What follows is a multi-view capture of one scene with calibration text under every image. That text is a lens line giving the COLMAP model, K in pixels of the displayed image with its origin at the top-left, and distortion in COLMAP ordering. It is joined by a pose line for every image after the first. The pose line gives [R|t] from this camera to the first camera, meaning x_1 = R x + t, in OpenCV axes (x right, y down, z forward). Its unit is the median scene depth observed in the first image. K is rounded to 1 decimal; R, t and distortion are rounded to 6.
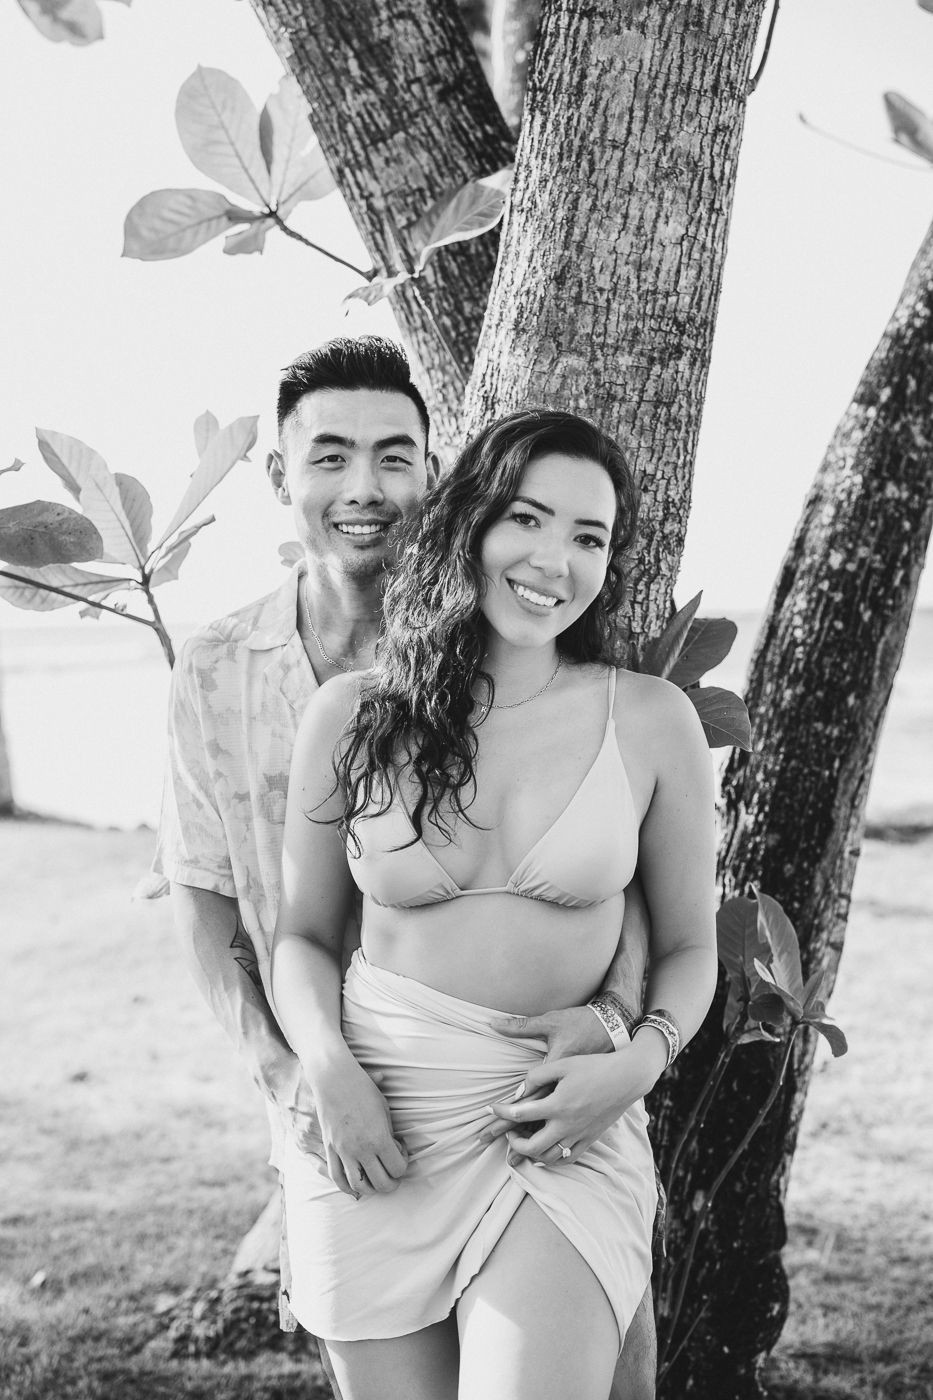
lens RADIAL K [[2198.7, 0, 455.4], [0, 2198.7, 703.7], [0, 0, 1]] dist [0.005186, 0.000000]
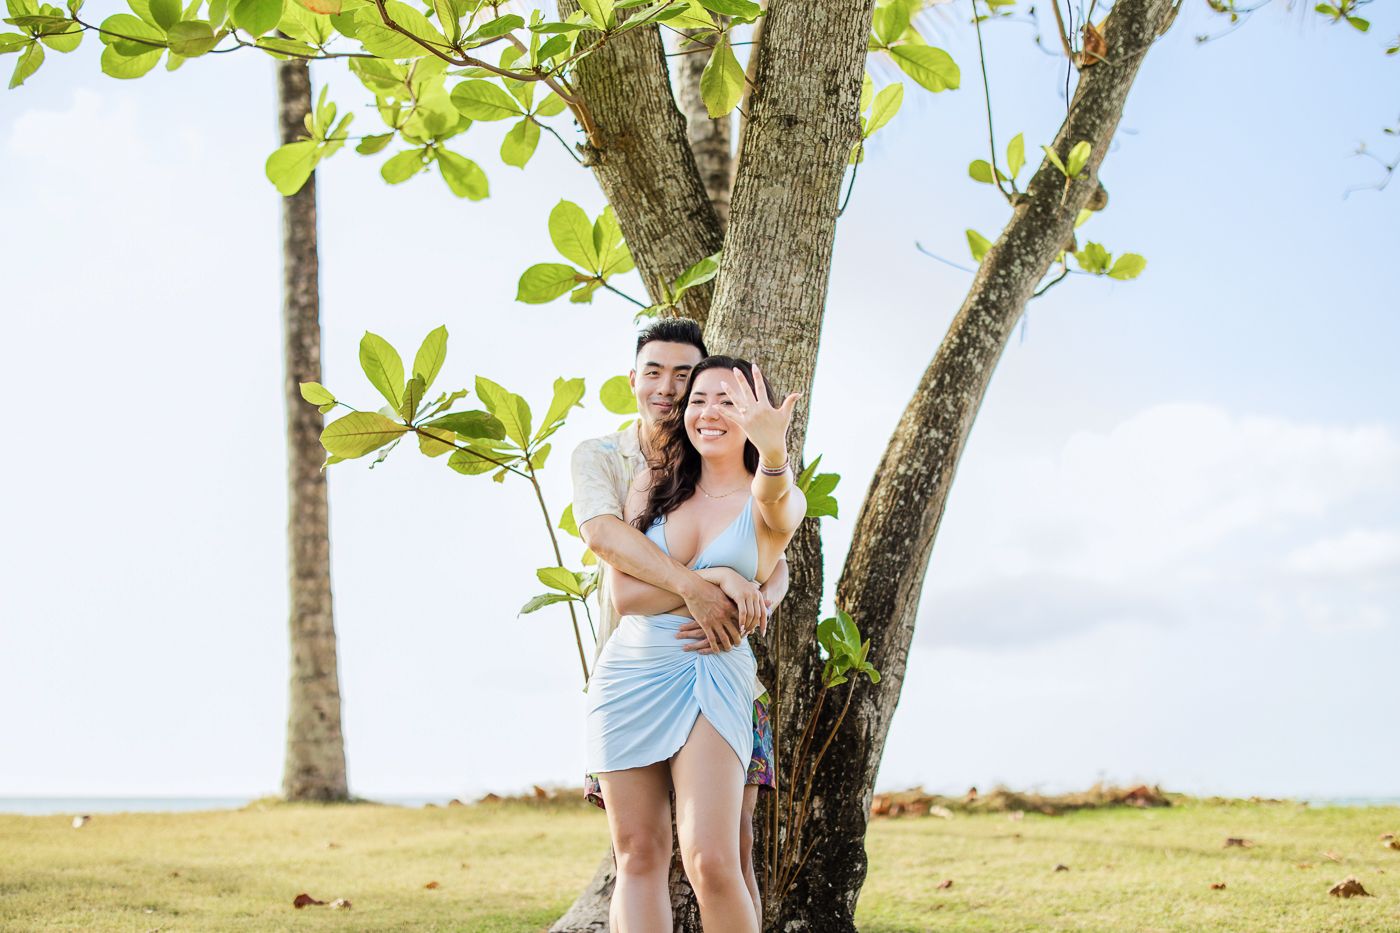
lens RADIAL K [[2198.7, 0, 705.1], [0, 2198.7, 465.0], [0, 0, 1]] dist [0.005186, 0.000000]
pose [[0.999717, 0.020338, -0.012361, 0.035042], [-0.022209, 0.983886, -0.177412, 0.275738], [0.008554, 0.177637, 0.984059, -0.848787]]
